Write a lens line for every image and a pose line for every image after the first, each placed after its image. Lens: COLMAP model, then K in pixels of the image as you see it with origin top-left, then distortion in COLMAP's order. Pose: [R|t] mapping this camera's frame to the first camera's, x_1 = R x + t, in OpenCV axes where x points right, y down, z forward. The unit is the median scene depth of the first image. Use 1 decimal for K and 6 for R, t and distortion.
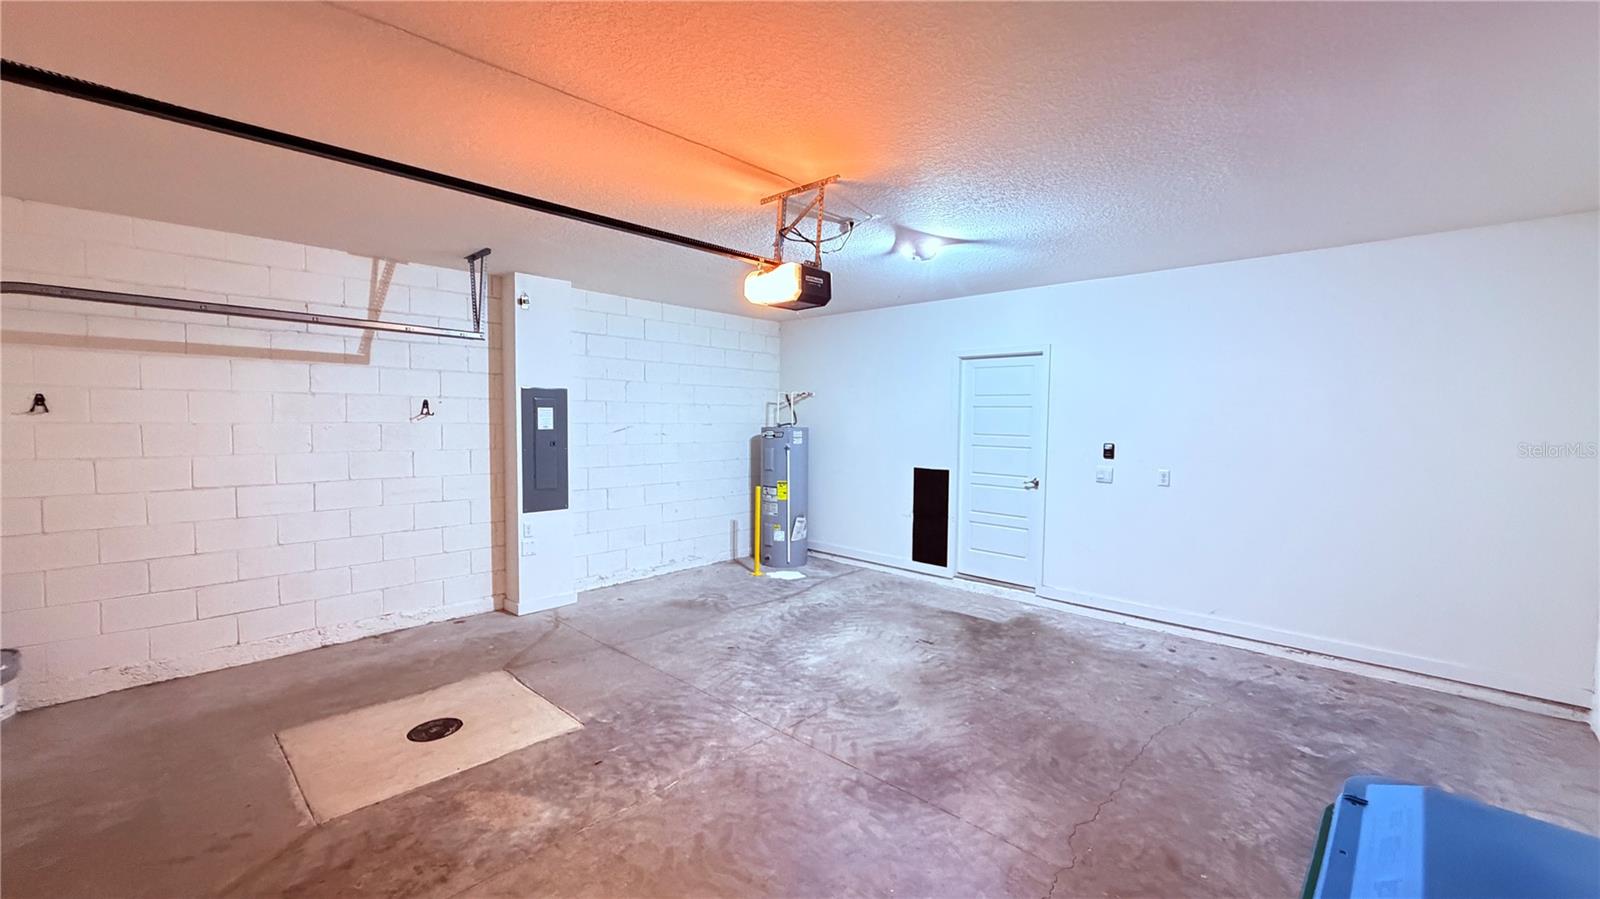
lens RADIAL K [[637.7, 0, 797.7], [0, 637.7, 448.2], [0, 0, 1]] dist [0.000961, -0.000151]
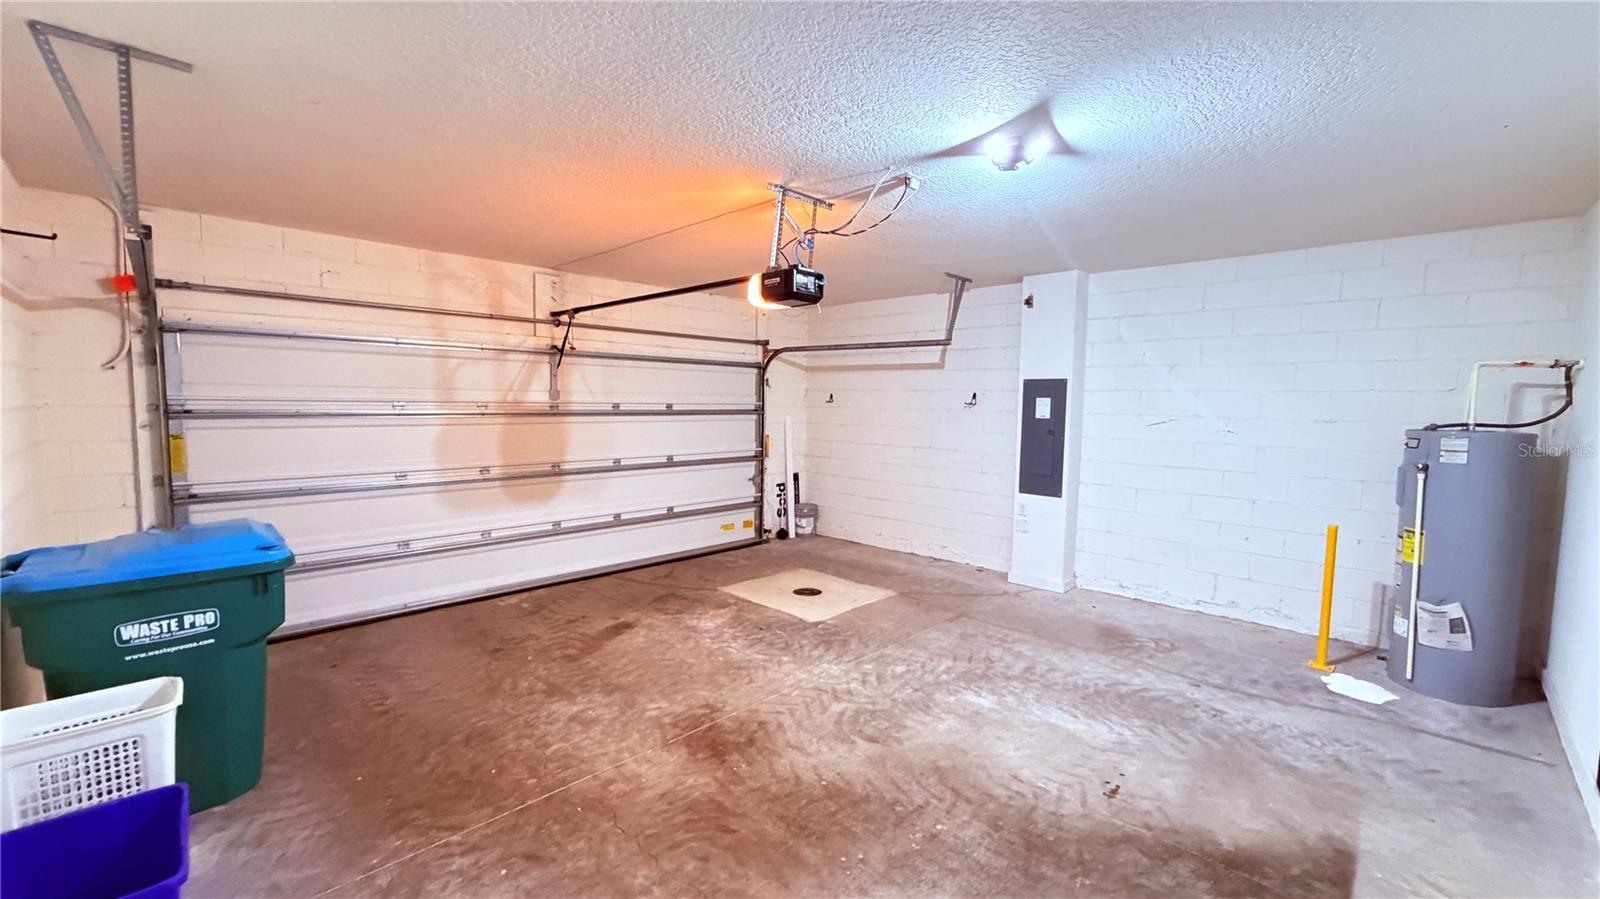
lens RADIAL K [[637.7, 0, 797.6], [0, 637.7, 447.9], [0, 0, 1]] dist [0.000961, -0.000151]
pose [[-0.014106, 0.066387, -0.997694, 0.808904], [-0.062664, 0.995773, 0.067146, -0.031773], [0.997935, 0.063466, -0.009887, 0.736583]]
